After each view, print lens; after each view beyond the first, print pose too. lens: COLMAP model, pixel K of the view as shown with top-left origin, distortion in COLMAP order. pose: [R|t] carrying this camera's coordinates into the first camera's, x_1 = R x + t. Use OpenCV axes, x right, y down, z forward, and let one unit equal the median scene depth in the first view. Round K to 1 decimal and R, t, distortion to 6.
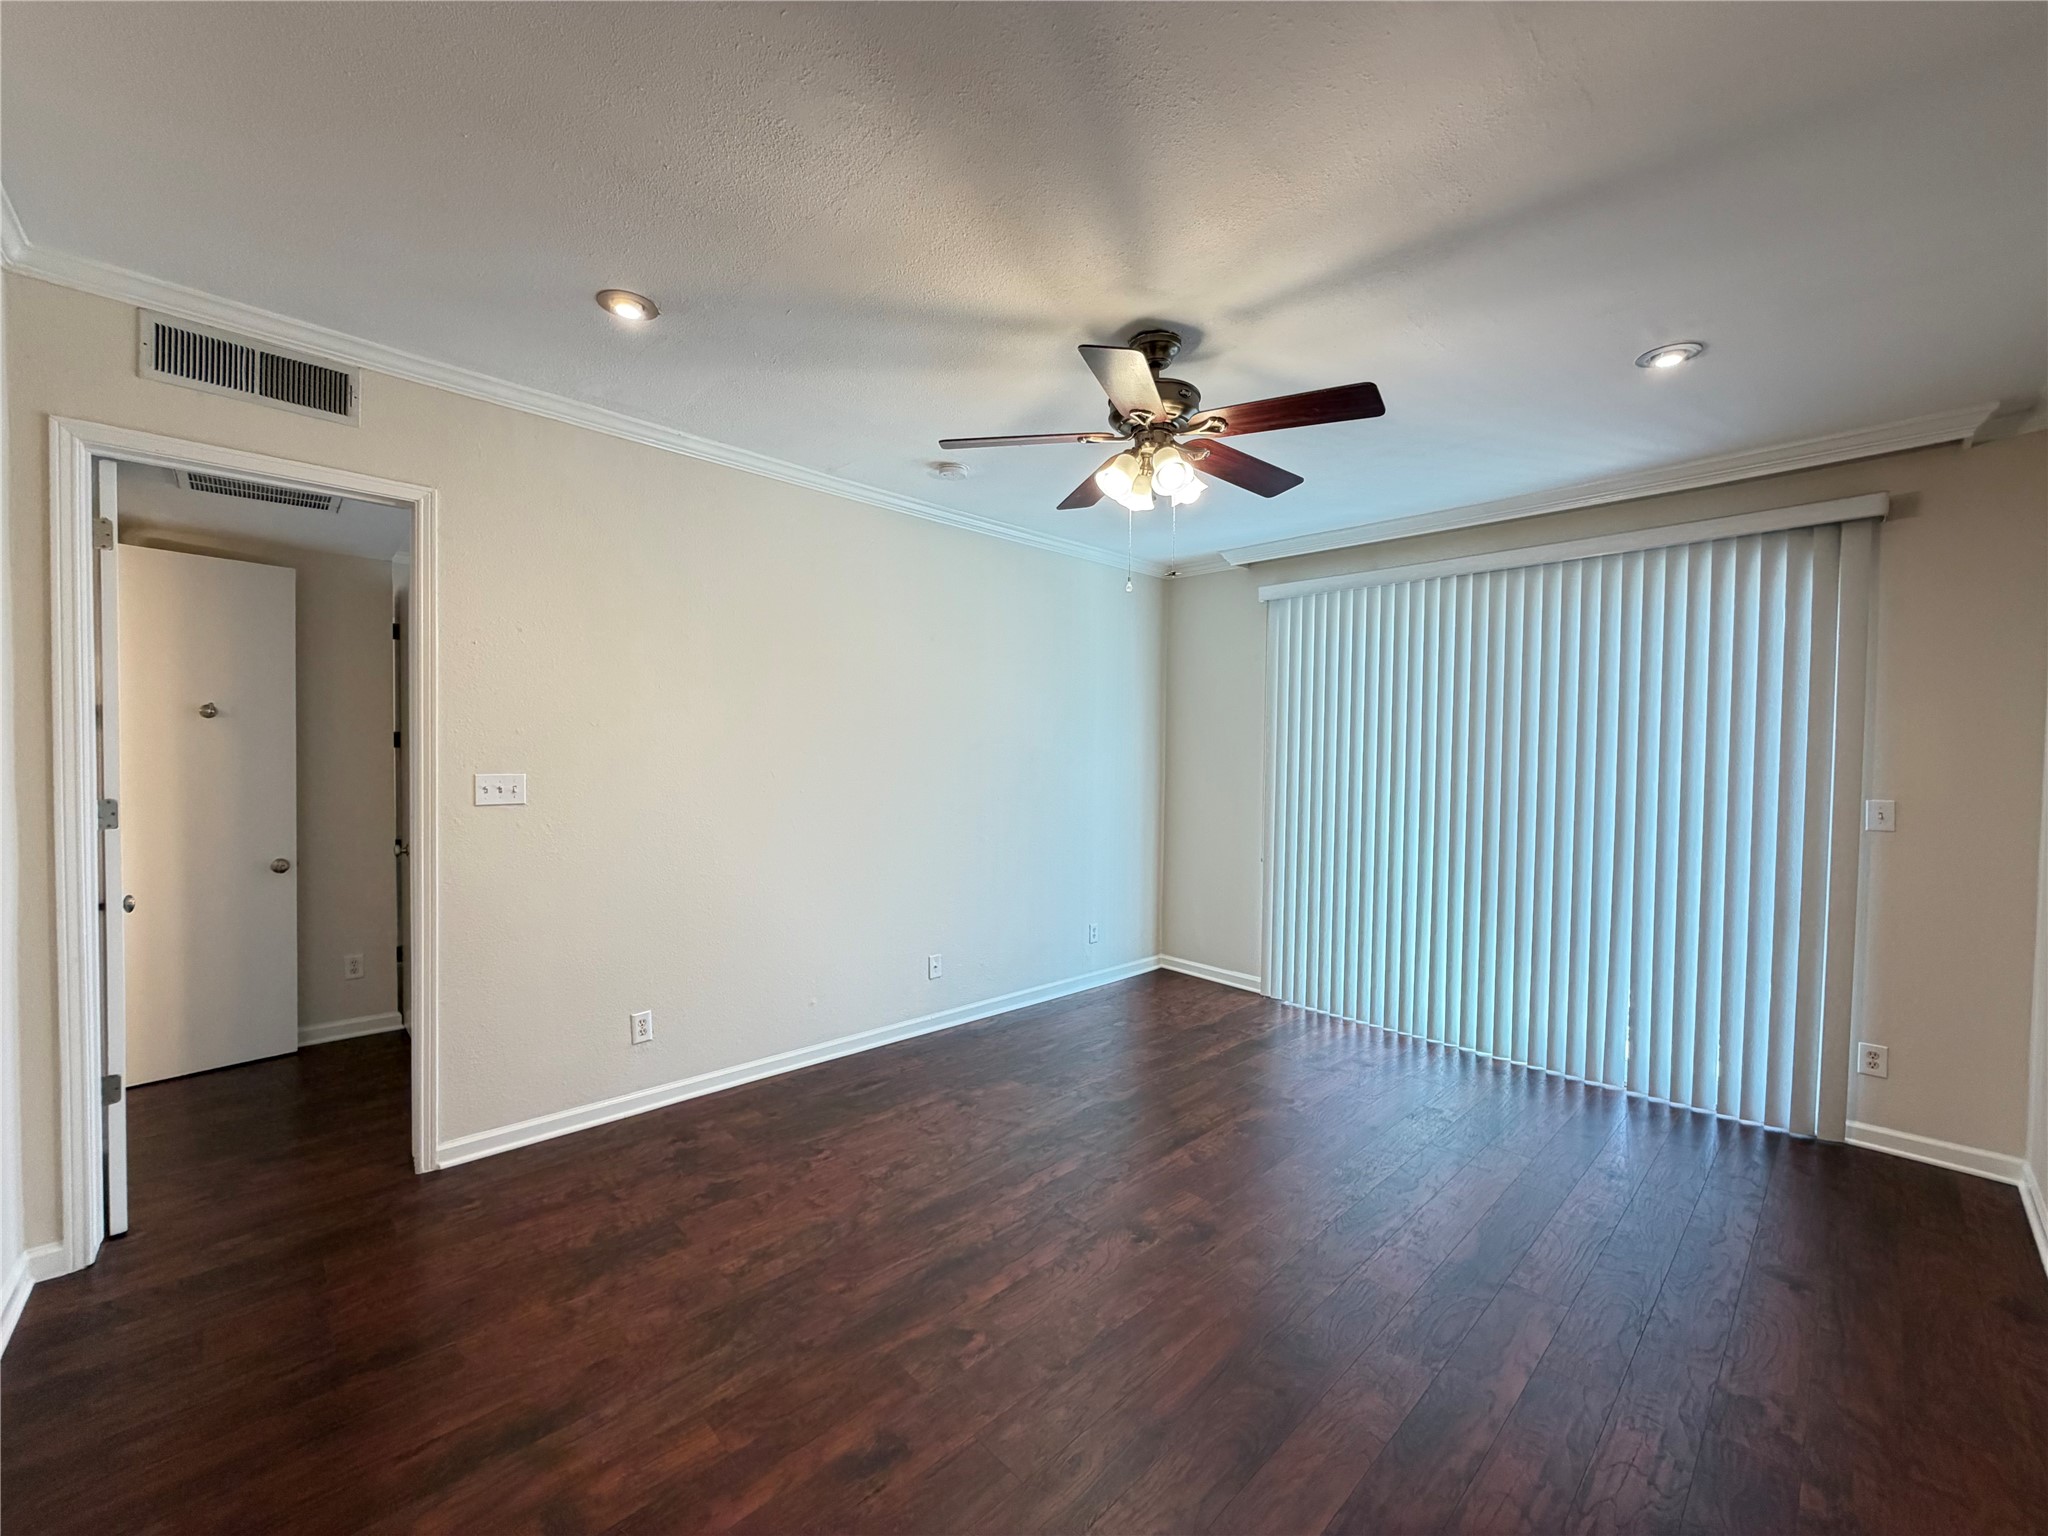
lens RADIAL K [[811.4, 0, 1016.2], [0, 811.4, 773.8], [0, 0, 1]] dist [-0.001365, 0.000284]
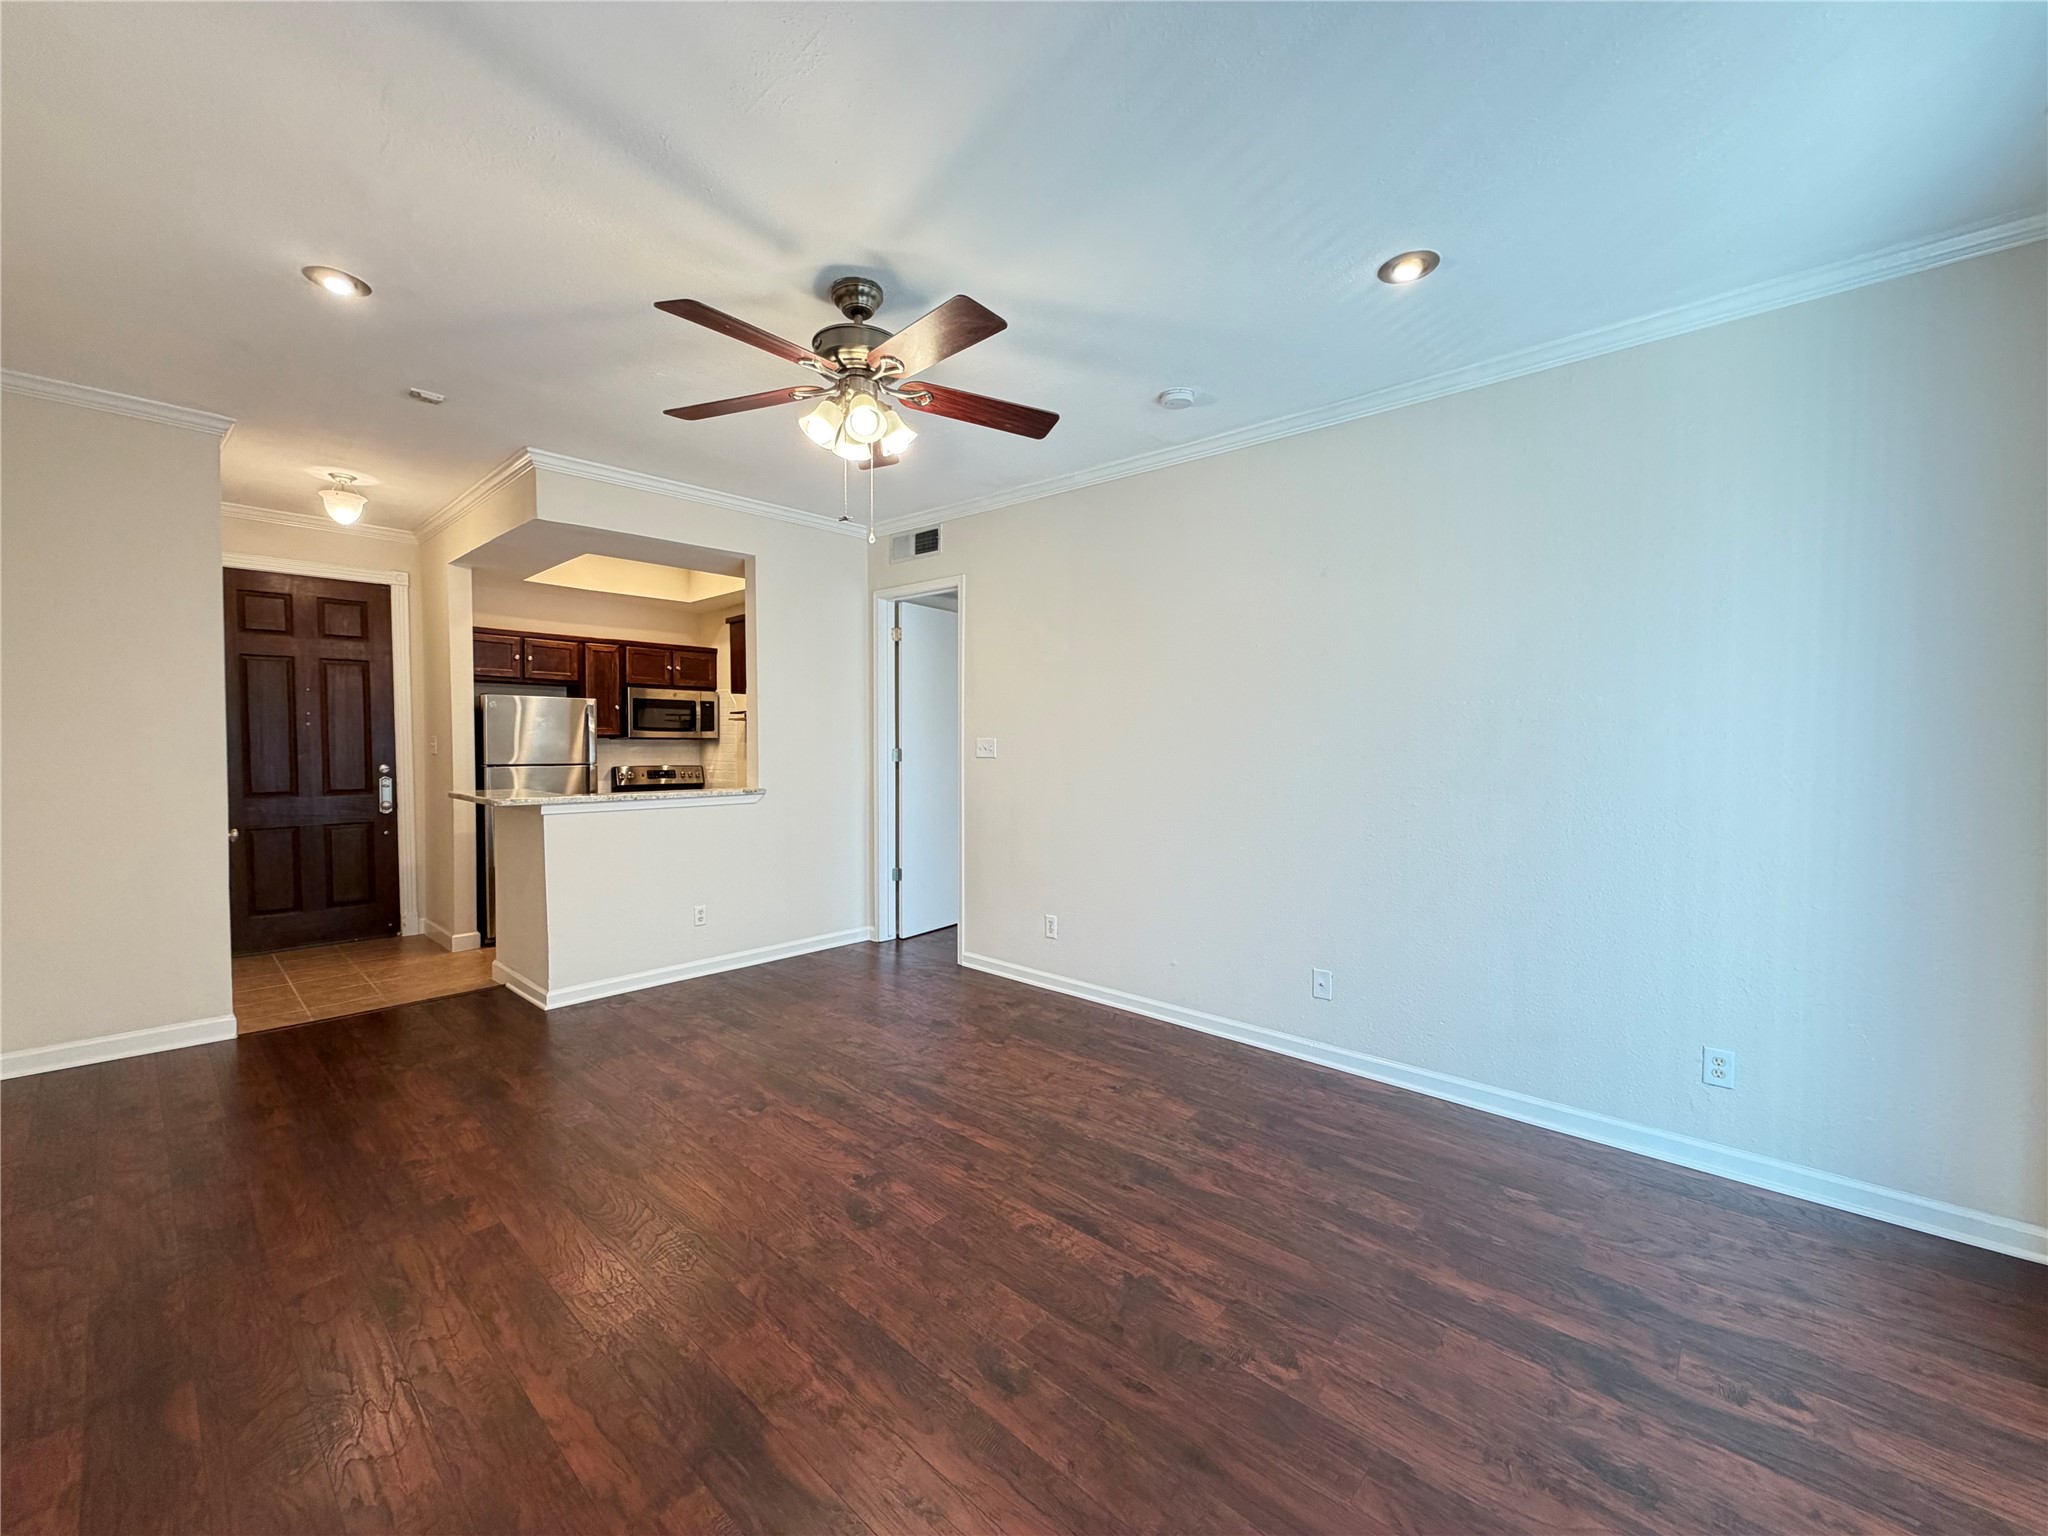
lens RADIAL K [[811.4, 0, 1016.2], [0, 811.4, 773.8], [0, 0, 1]] dist [-0.001365, 0.000284]
pose [[0.079537, 0.027479, -0.996453, 1.011930], [-0.031043, 0.999203, 0.025077, 0.029068], [0.996348, 0.028938, 0.080327, 0.952524]]
